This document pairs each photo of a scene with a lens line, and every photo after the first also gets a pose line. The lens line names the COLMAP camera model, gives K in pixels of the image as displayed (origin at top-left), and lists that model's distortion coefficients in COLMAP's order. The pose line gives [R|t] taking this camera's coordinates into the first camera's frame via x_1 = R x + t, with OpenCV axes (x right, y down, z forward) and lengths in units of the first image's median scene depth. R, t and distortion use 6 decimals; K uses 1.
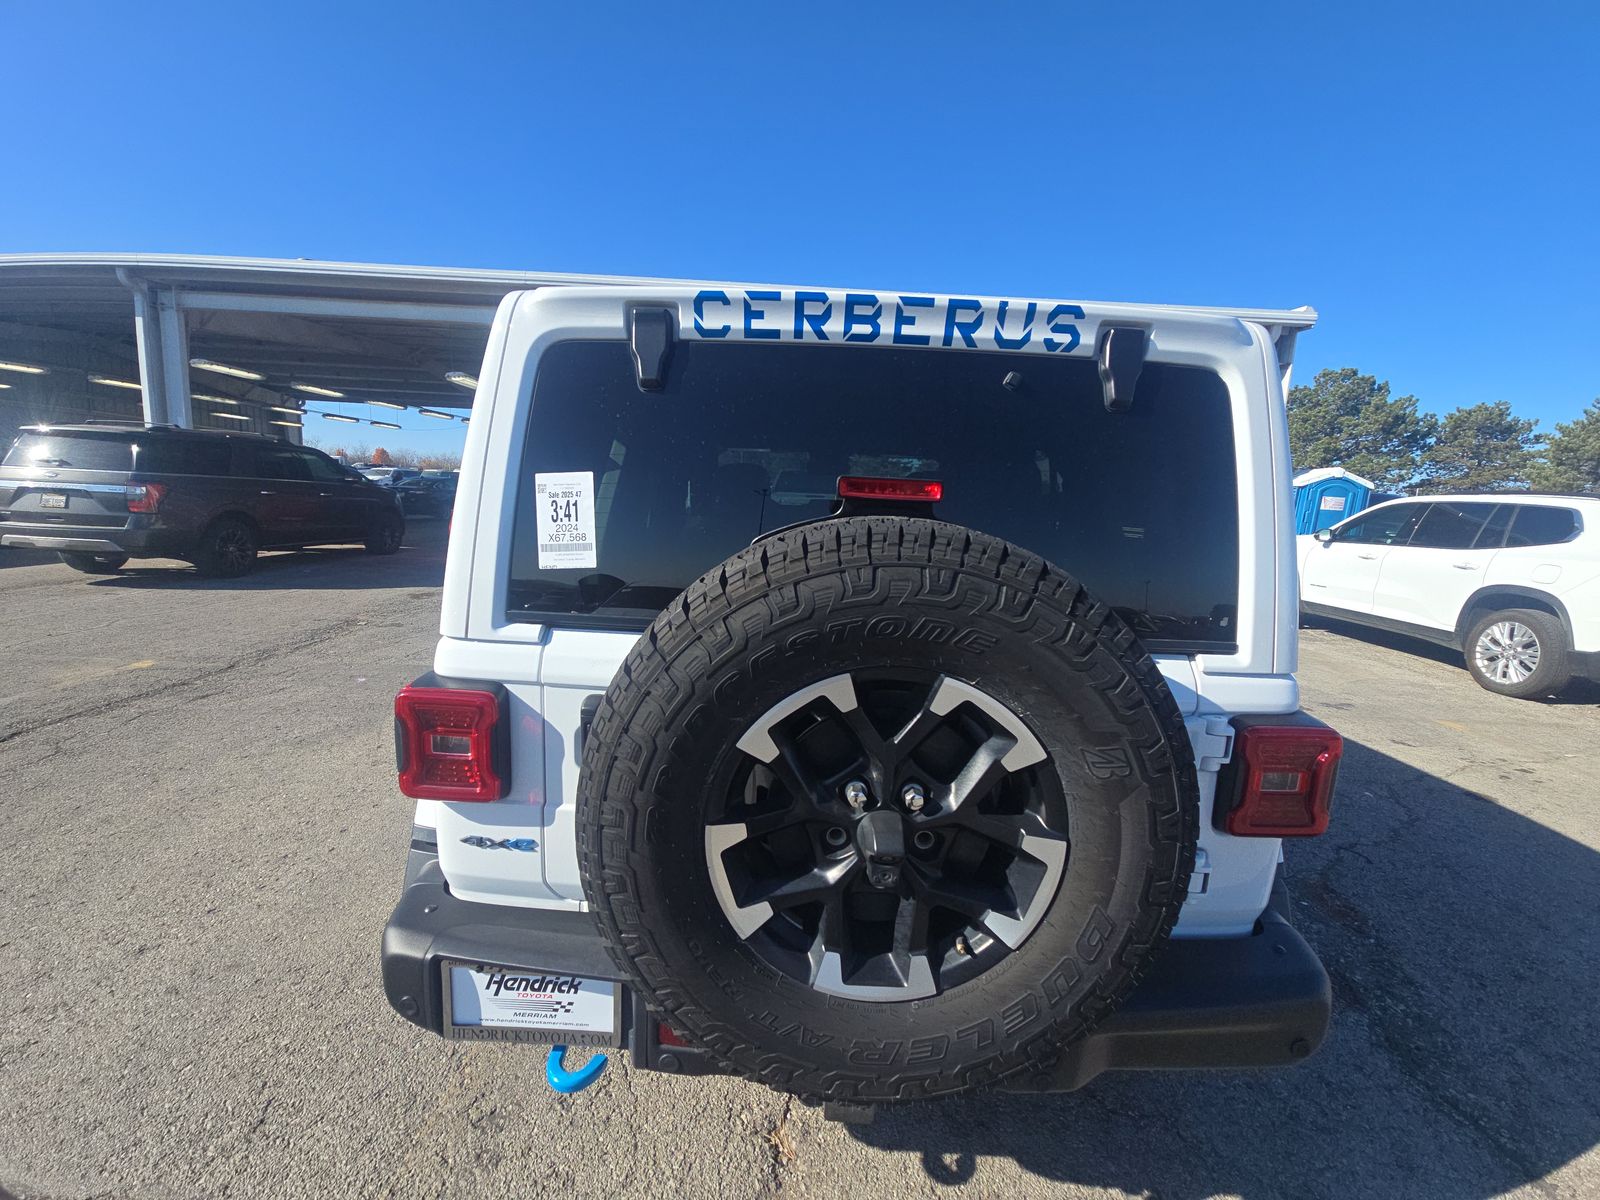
lens RADIAL K [[645.1, 0, 802.6], [0, 645.1, 606.3], [0, 0, 1]] dist [0.009456, -0.005890]
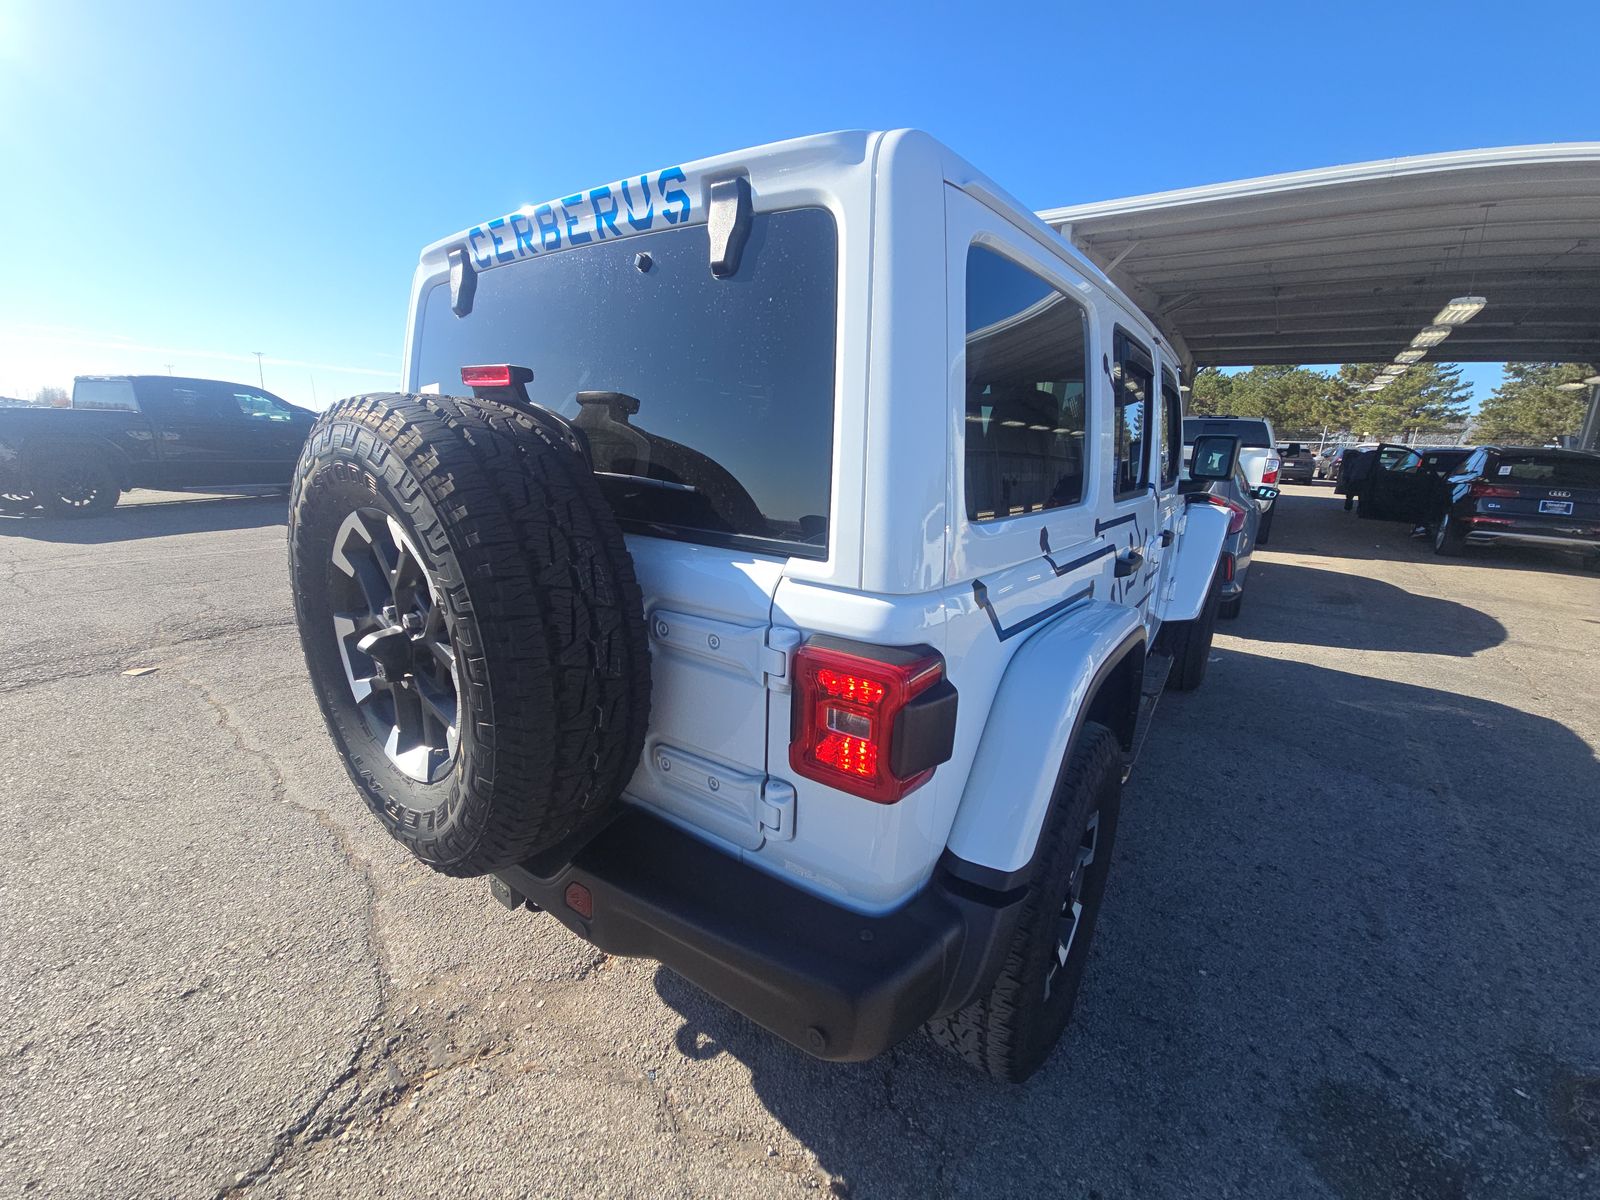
lens RADIAL K [[654.1, 0, 800.0], [0, 654.1, 600.0], [0, 0, 1]] dist [-0.000173, -0.004986]
pose [[0.808591, 0.128845, -0.574091, 1.148779], [-0.098936, 0.991609, 0.083201, 0.058564], [0.579994, -0.010477, 0.814554, 0.311195]]
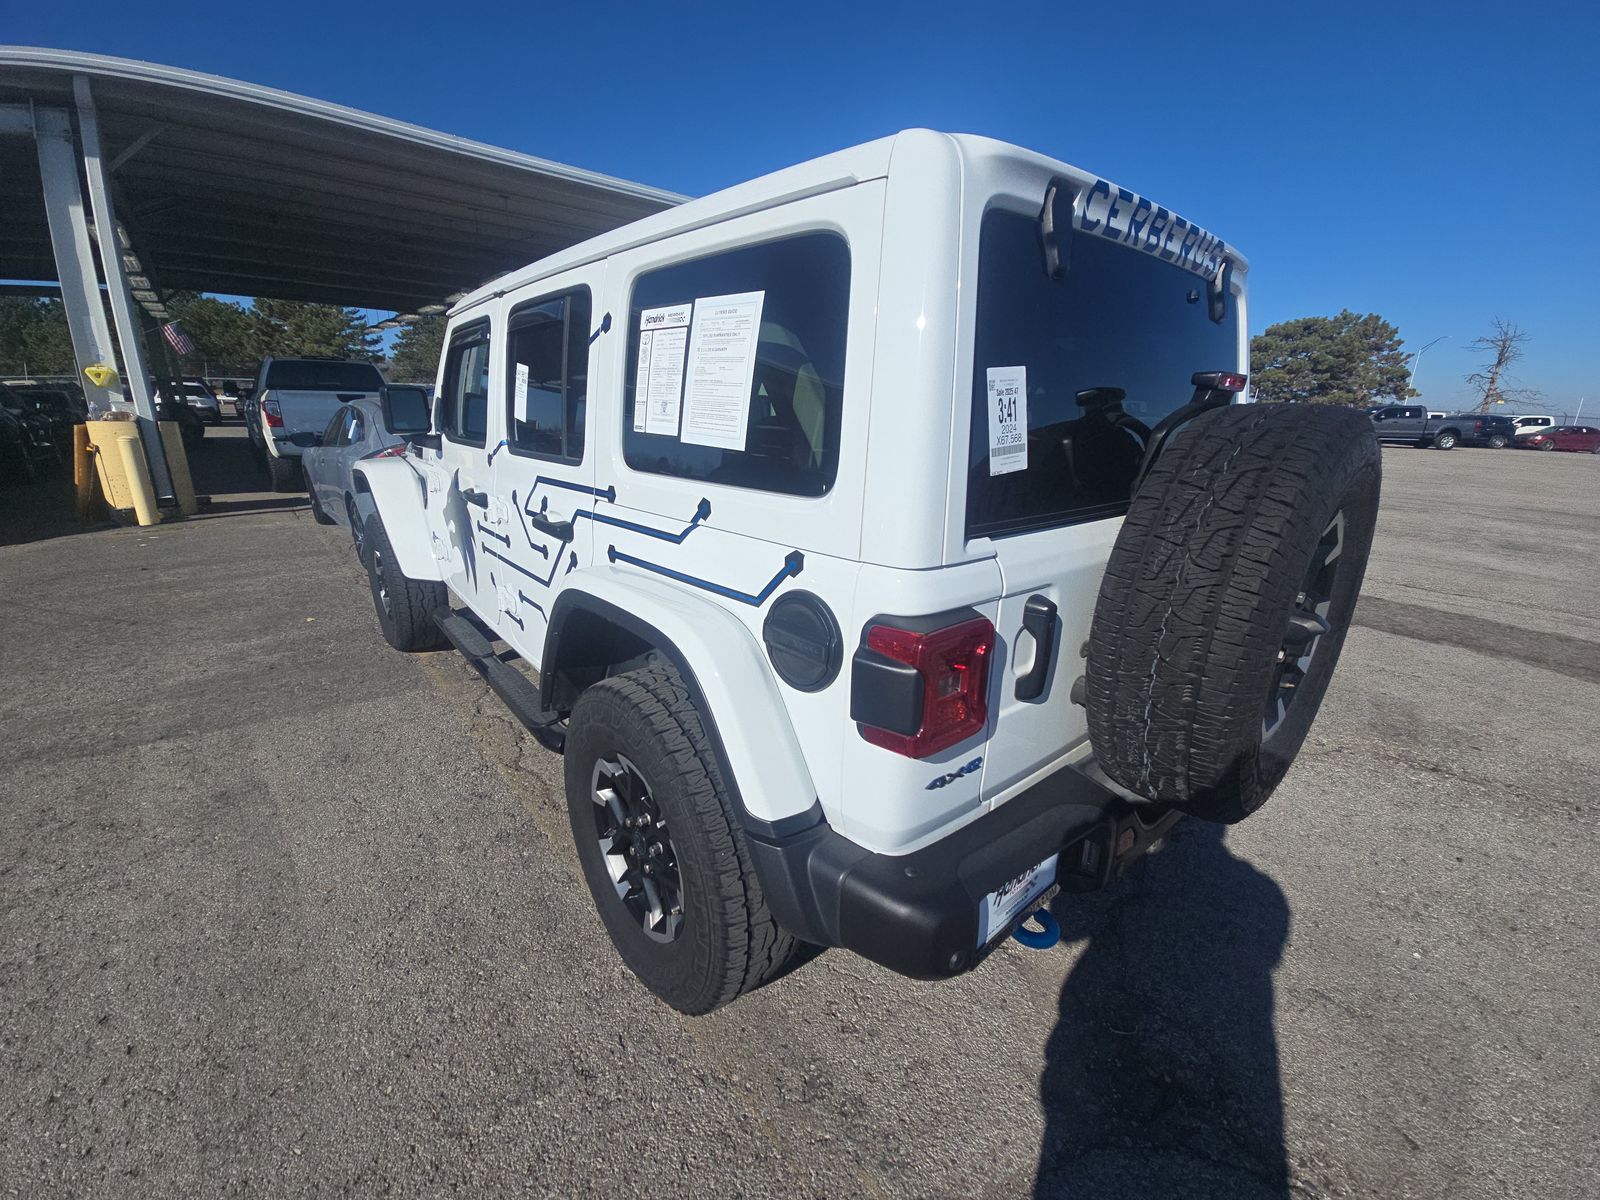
lens RADIAL K [[645.1, 0, 802.6], [0, 645.1, 606.3], [0, 0, 1]] dist [0.009456, -0.005890]
pose [[0.746015, -0.223561, 0.627282, -1.233500], [0.122545, 0.971965, 0.200665, -0.095818], [-0.654557, -0.072829, 0.752497, 0.473608]]
